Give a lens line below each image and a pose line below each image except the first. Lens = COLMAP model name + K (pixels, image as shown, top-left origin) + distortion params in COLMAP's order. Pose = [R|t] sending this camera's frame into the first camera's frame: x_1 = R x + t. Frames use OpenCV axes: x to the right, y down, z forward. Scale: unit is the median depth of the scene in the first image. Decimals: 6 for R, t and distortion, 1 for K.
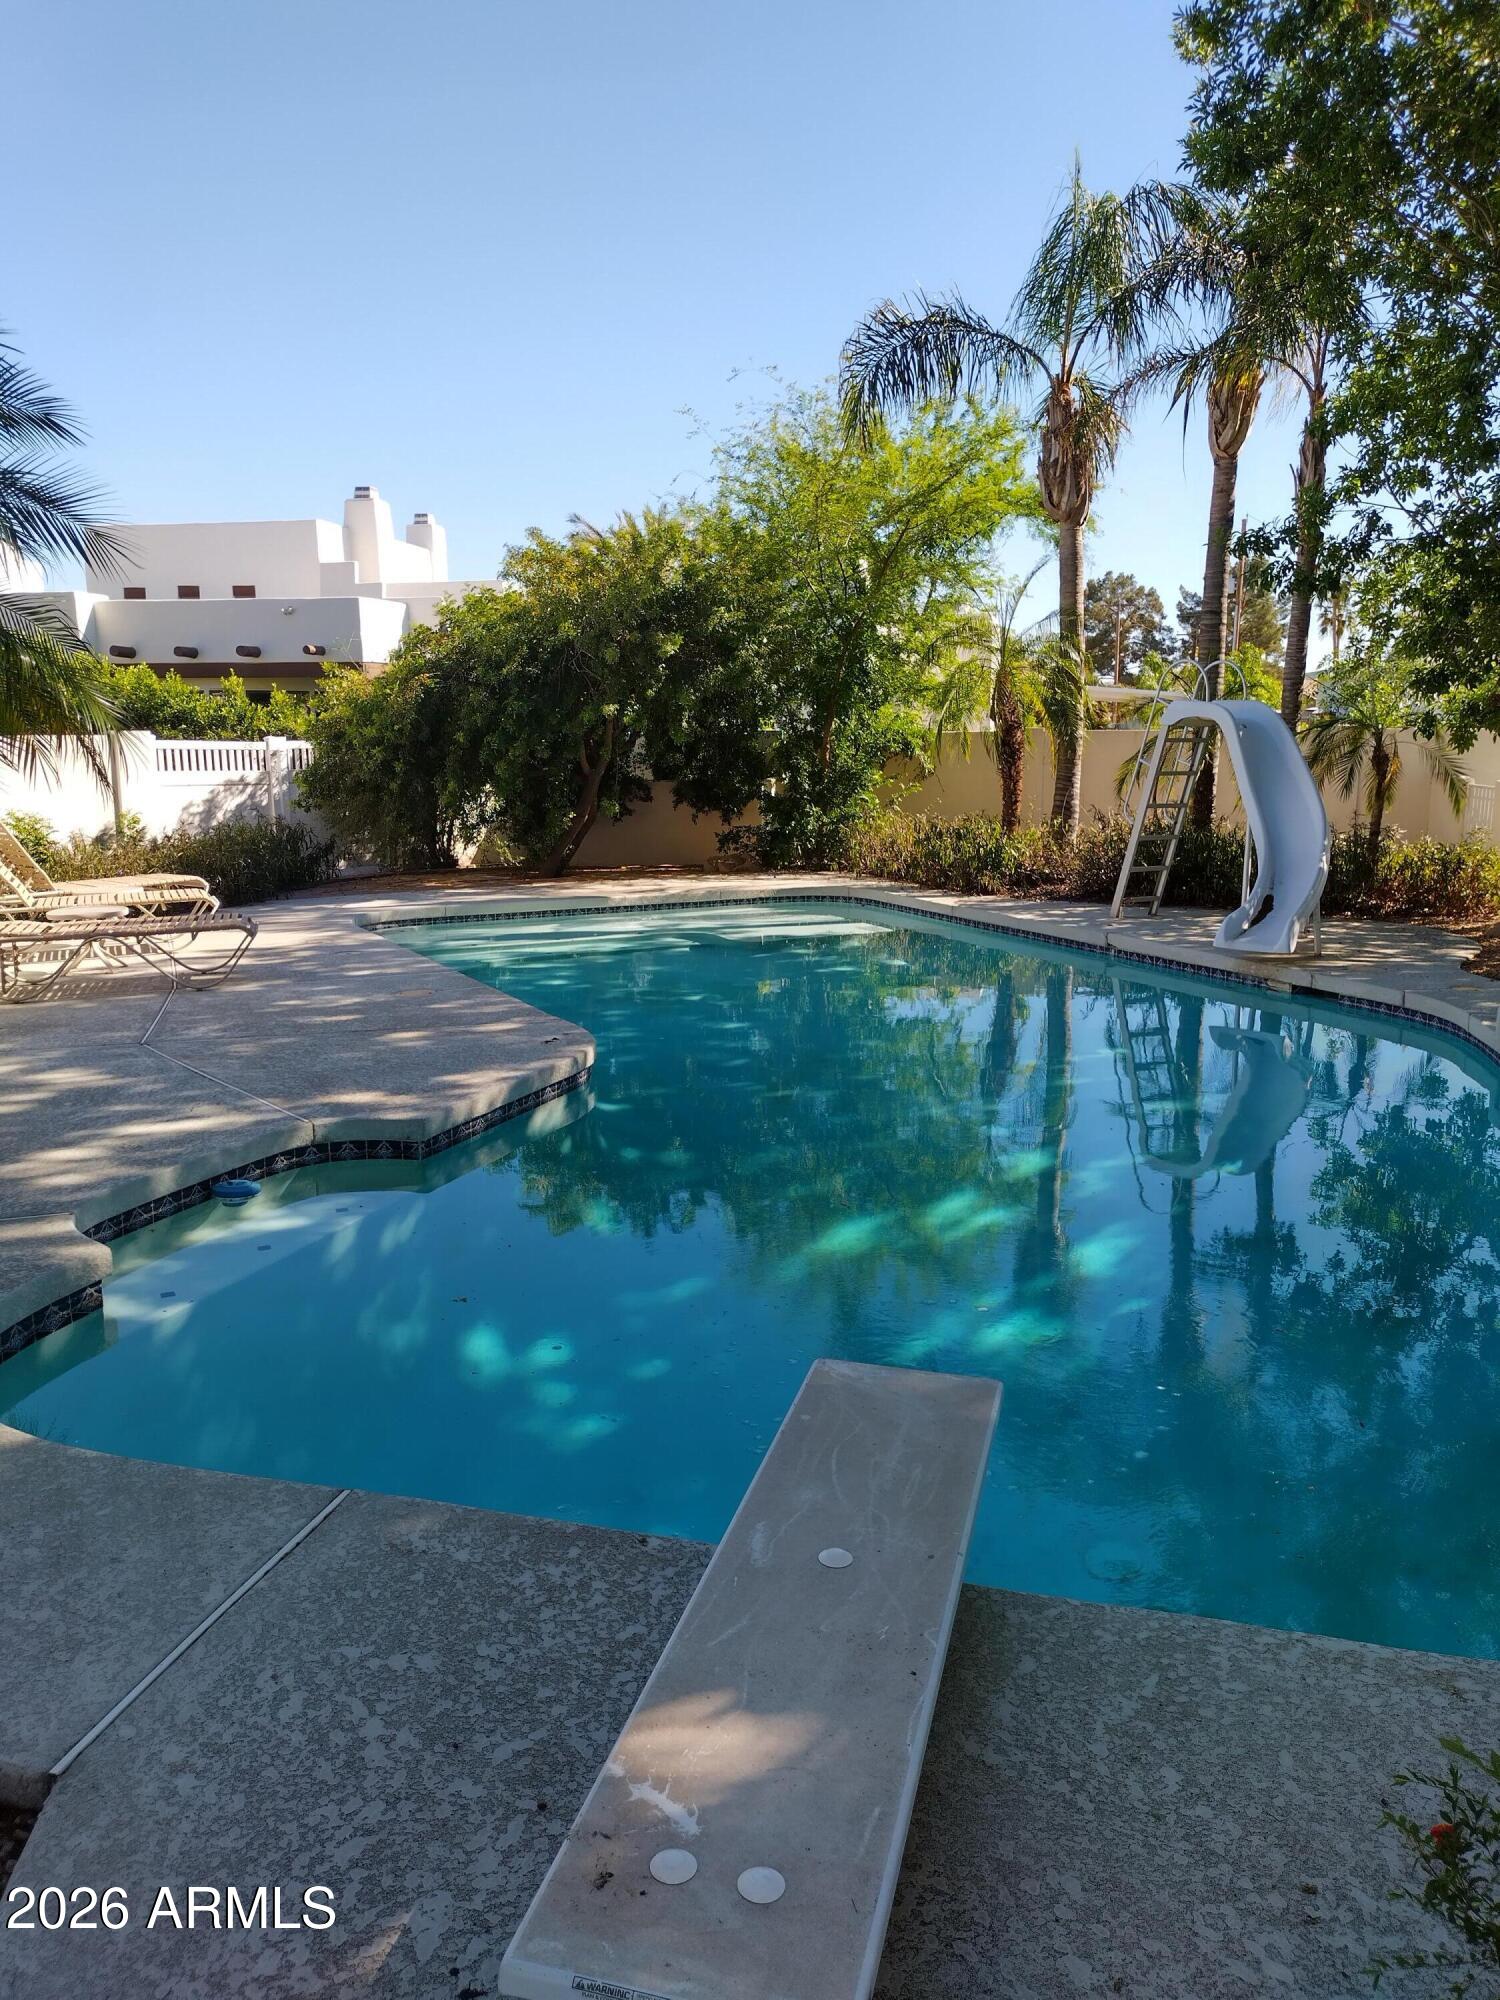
lens RADIAL K [[1498.3, 0, 760.9], [0, 1498.3, 1008.8], [0, 0, 1]] dist [0.033256, -0.031894]
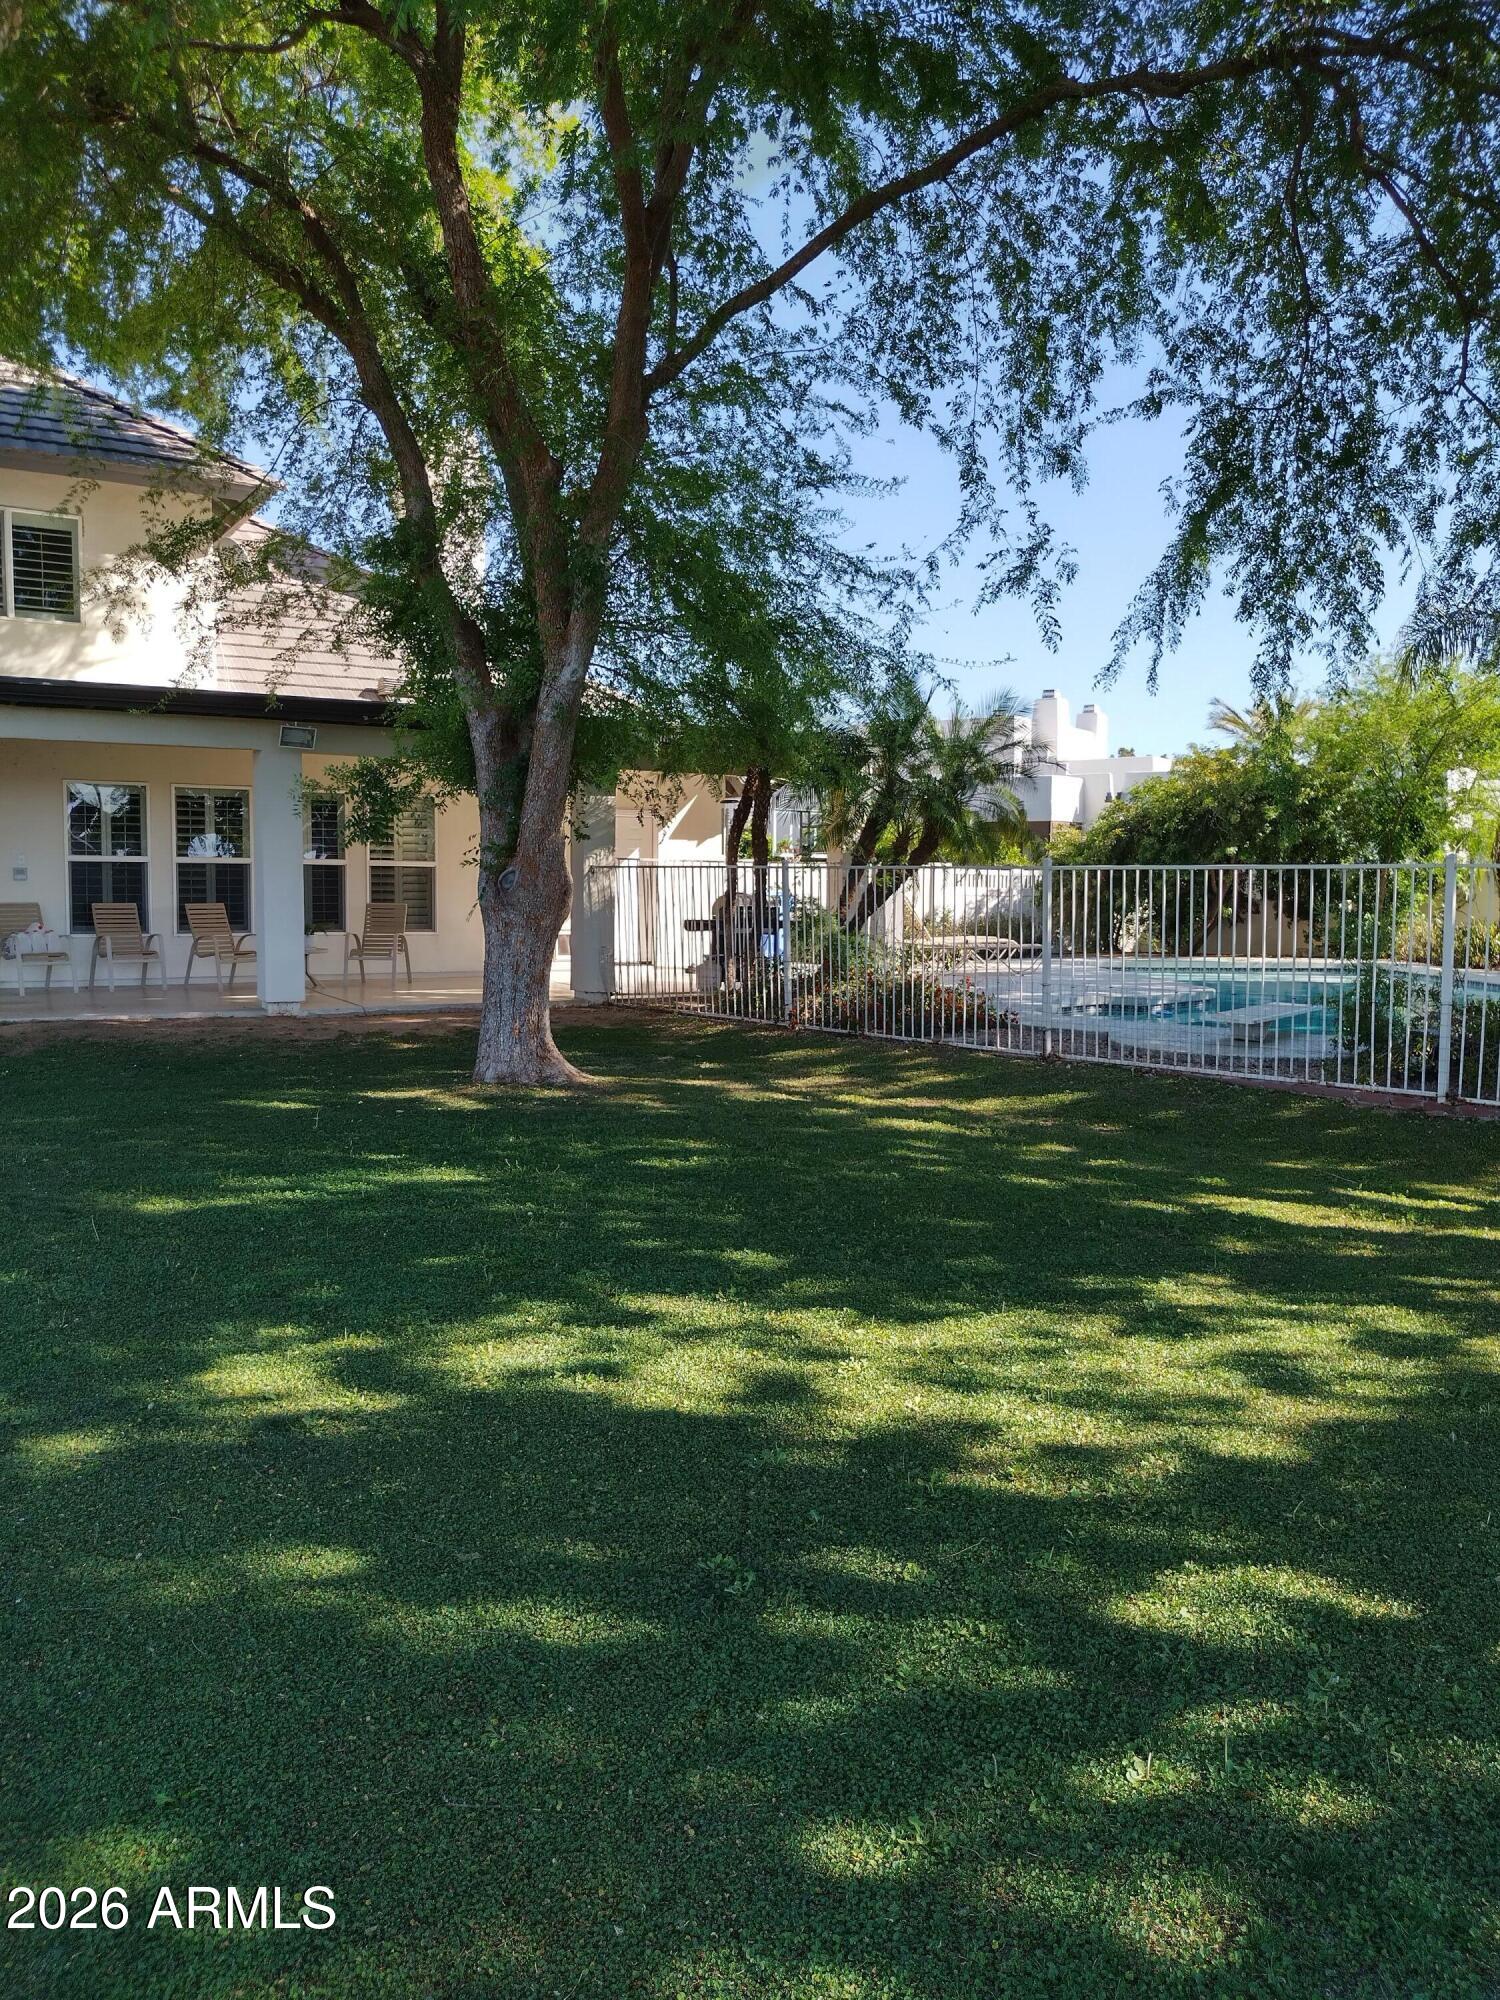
lens RADIAL K [[1498.3, 0, 748.9], [0, 1498.3, 1012.2], [0, 0, 1]] dist [0.033256, -0.031894]
pose [[0.916780, 0.057983, -0.395162, 0.071728], [-0.096643, 0.992209, -0.078624, 0.148684], [0.387524, 0.110270, 0.915241, -0.656698]]
